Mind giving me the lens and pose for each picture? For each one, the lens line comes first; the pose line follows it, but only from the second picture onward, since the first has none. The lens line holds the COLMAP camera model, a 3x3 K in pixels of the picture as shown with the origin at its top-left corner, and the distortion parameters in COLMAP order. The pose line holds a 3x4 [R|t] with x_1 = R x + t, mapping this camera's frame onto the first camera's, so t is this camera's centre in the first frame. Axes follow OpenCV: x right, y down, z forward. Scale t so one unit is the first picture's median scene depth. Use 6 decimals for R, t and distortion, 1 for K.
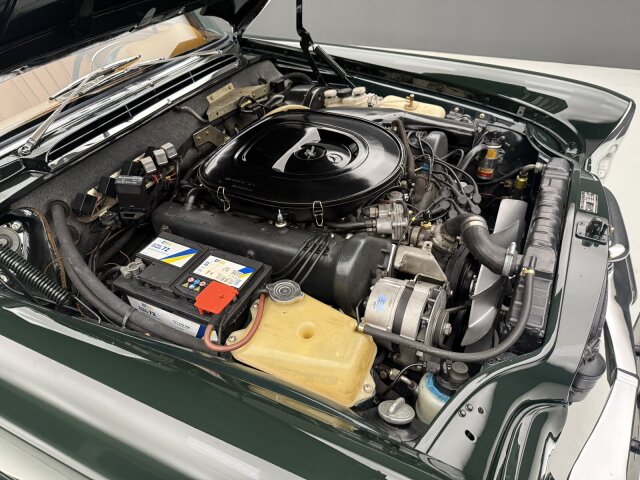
lens RADIAL K [[461.6, 0, 320.0], [0, 461.6, 240.0], [0, 0, 1]] dist [-0.000778, -0.006988]
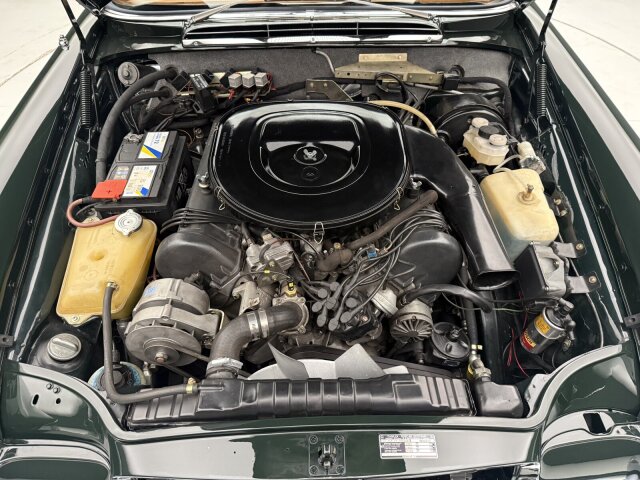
lens RADIAL K [[461.6, 0, 320.0], [0, 461.6, 240.0], [0, 0, 1]] dist [-0.000778, -0.006988]
pose [[0.482311, 0.679912, -0.552354, 0.626535], [-0.565007, 0.723306, 0.396984, -0.446435], [0.669435, 0.120614, 0.733014, 0.345492]]
